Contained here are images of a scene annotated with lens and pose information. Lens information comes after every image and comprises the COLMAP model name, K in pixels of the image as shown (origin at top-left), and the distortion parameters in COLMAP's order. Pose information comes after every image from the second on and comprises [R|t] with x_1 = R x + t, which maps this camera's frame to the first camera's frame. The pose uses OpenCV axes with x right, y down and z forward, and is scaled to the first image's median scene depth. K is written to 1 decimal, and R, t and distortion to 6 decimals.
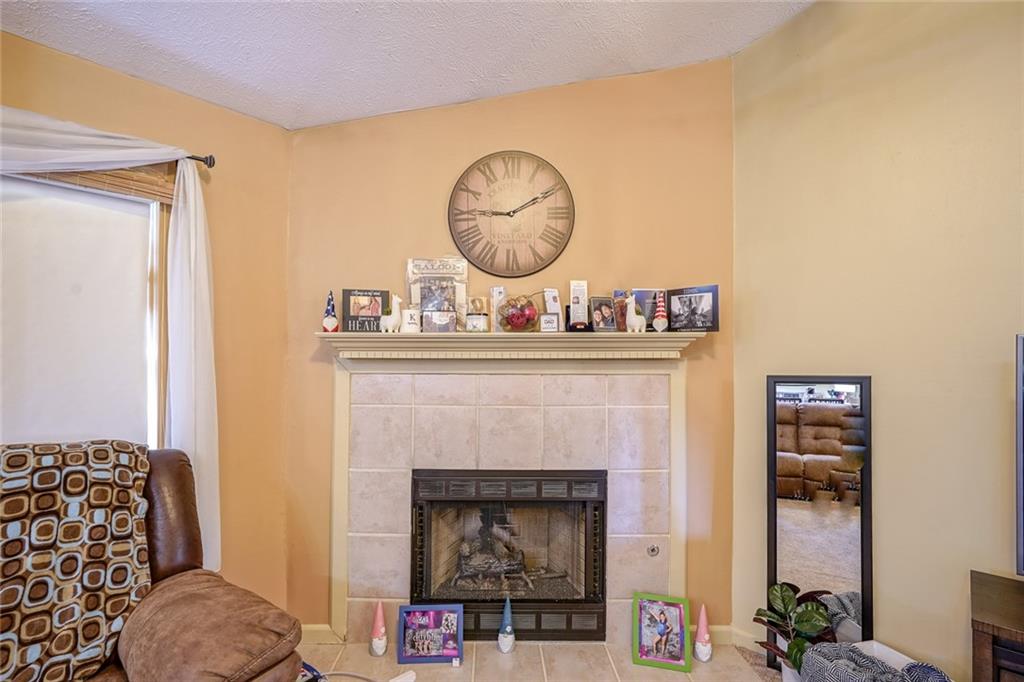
lens RADIAL K [[472.7, 0, 486.9], [0, 472.7, 363.9], [0, 0, 1]] dist [-0.002588, 0.000253]
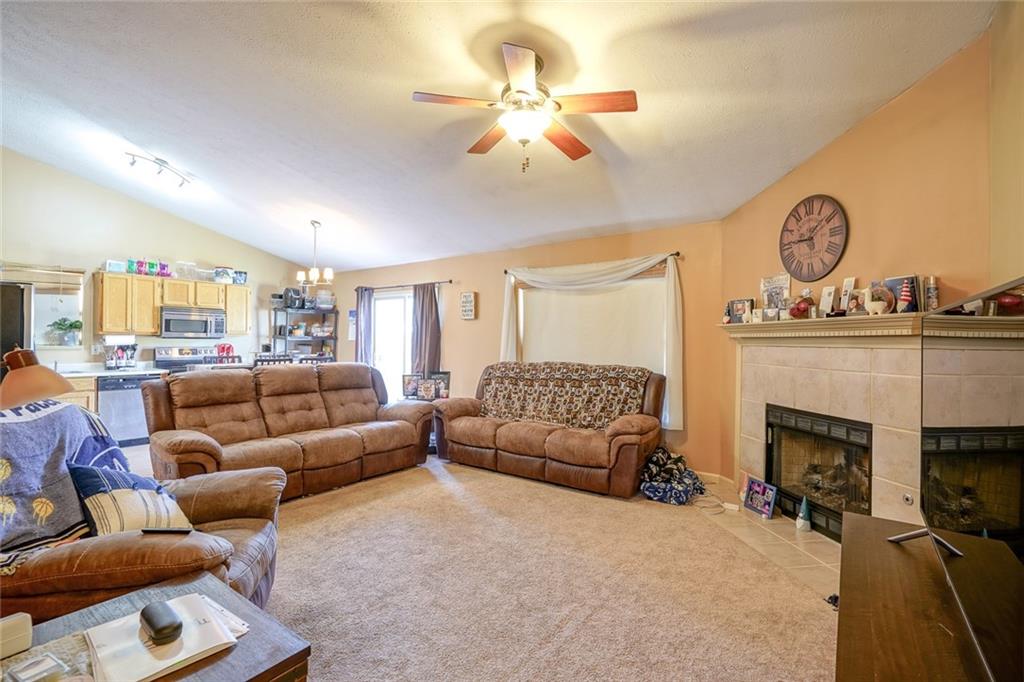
lens RADIAL K [[463.6, 0, 514.1], [0, 463.6, 339.3], [0, 0, 1]] dist [-0.001191, 0.000670]
pose [[0.162006, -0.005165, -0.986776, 1.354064], [-0.005269, 0.999968, -0.006099, 0.011414], [0.986776, 0.006188, 0.161973, -0.151535]]
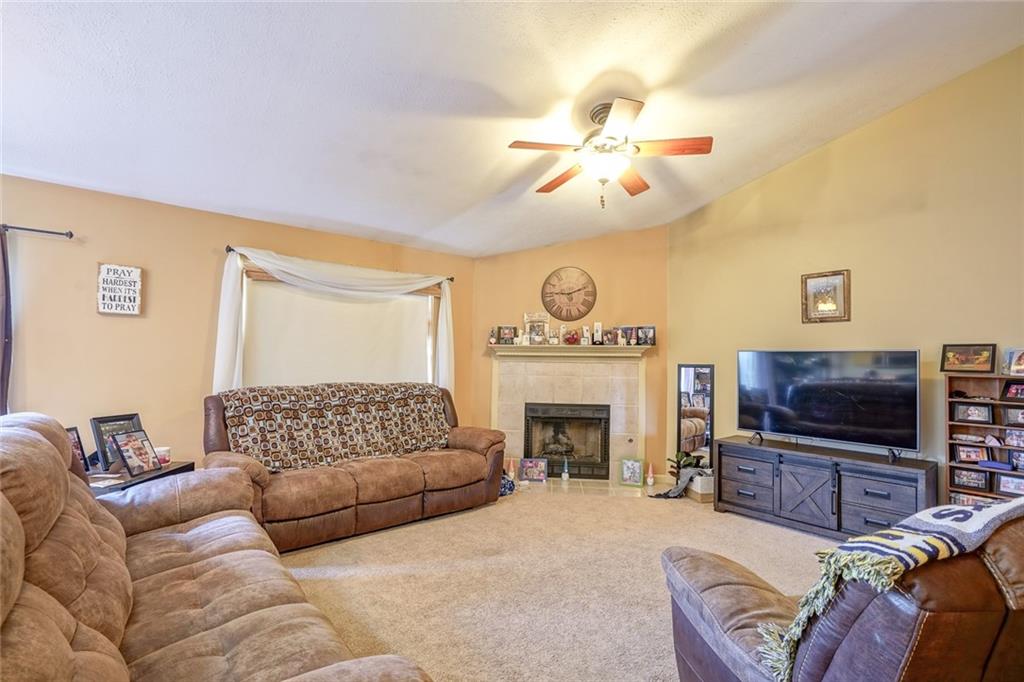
lens RADIAL K [[471.9, 0, 499.7], [0, 471.9, 354.9], [0, 0, 1]] dist [-0.002688, -0.000268]
pose [[0.995516, 0.008834, -0.094178, -0.067418], [-0.009523, 0.999931, -0.006869, 0.002737], [0.094111, 0.007735, 0.995532, -1.365111]]
